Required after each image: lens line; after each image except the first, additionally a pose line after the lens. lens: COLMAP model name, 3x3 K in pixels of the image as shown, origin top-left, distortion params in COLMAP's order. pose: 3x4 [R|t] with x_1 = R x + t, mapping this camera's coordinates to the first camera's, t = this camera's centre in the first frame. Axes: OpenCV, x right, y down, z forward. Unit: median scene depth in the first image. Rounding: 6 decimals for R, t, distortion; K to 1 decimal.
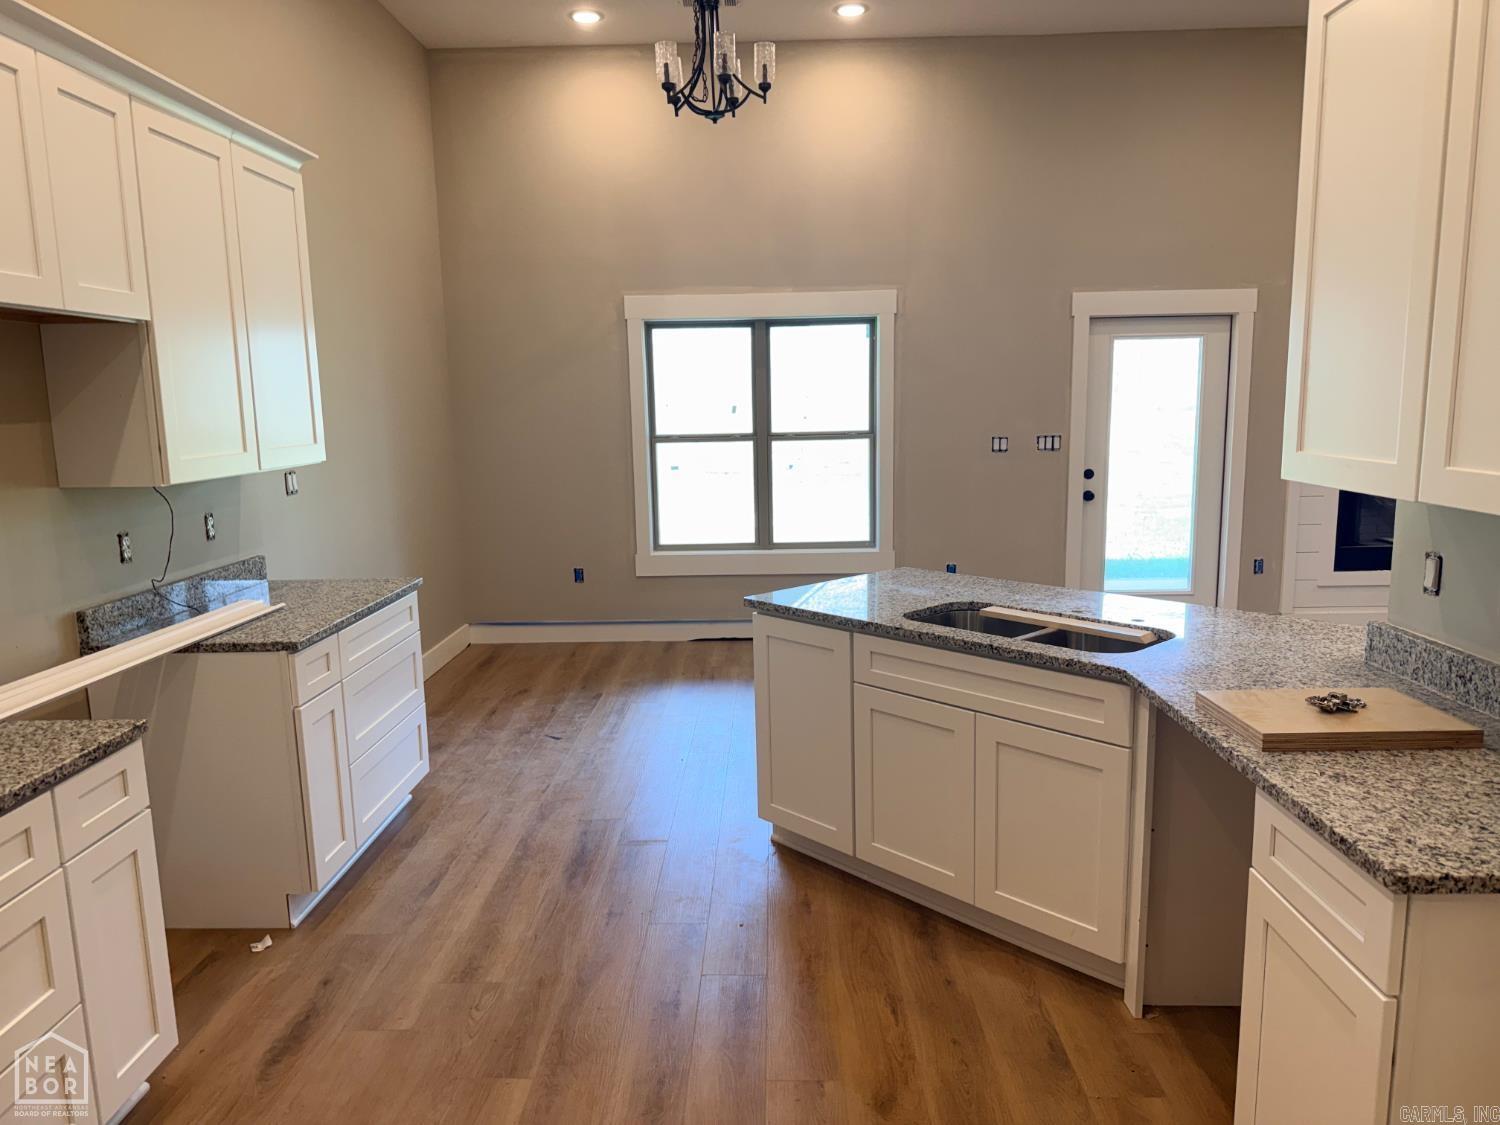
lens RADIAL K [[1039.0, 0, 750.0], [0, 1039.0, 562.5], [0, 0, 1]] dist [-0.008465, -0.001867]
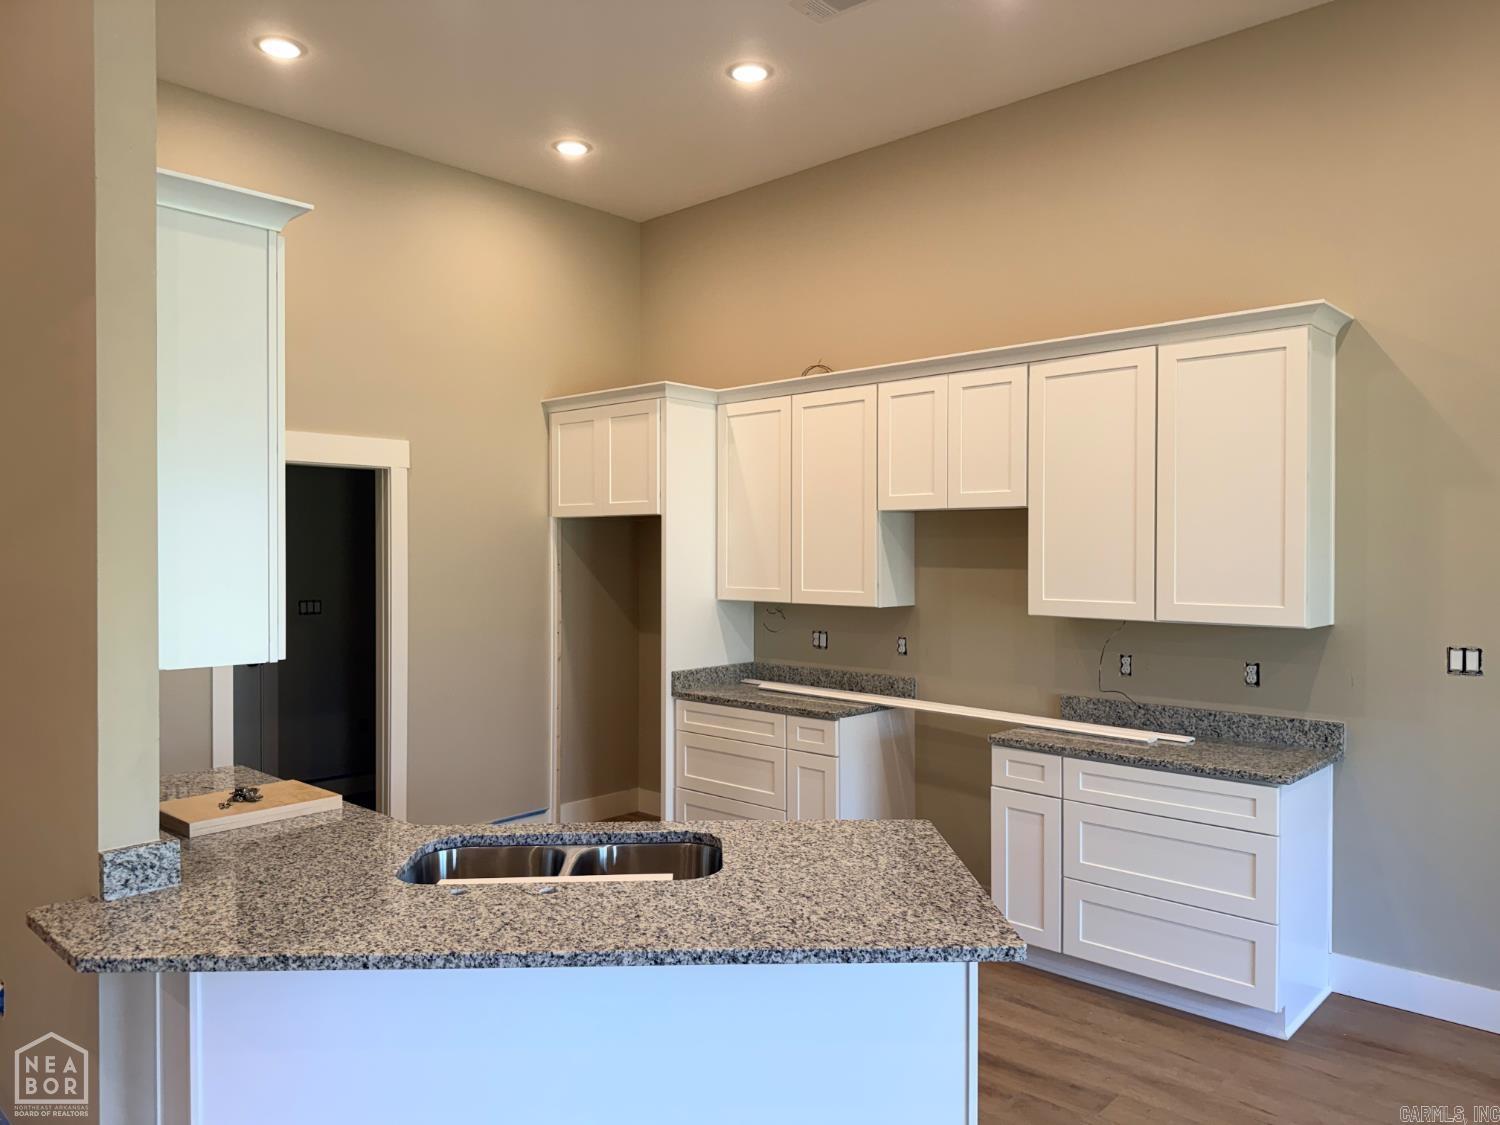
lens RADIAL K [[1067.9, 0, 744.2], [0, 1067.9, 564.5], [0, 0, 1]] dist [0.108565, -0.179732]
pose [[-0.669444, 0.029354, -0.742282, 0.805771], [-0.105553, 0.985322, 0.134161, -0.294993], [0.735325, 0.168164, -0.656519, 1.626413]]
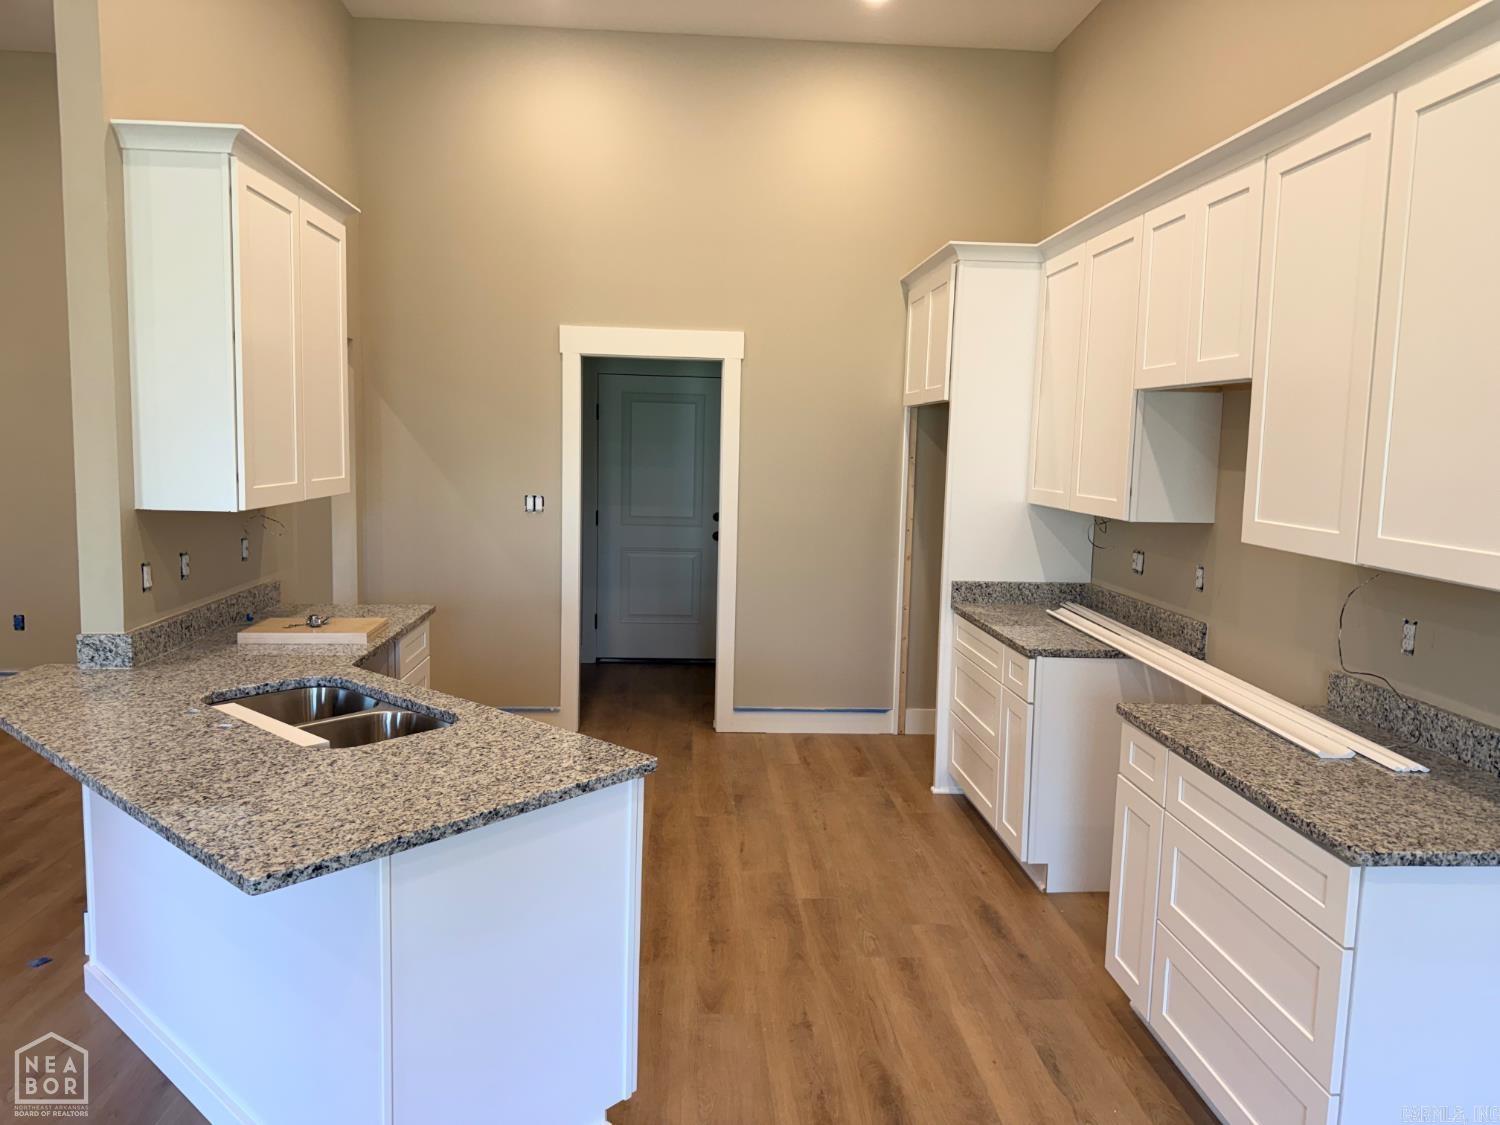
lens RADIAL K [[1067.9, 0, 744.2], [0, 1067.9, 564.5], [0, 0, 1]] dist [0.108565, -0.179732]
pose [[-0.997143, 0.003170, -0.075464, -0.011573], [-0.017483, 0.962299, 0.271432, -0.312384], [0.073479, 0.271976, -0.959495, 1.878523]]
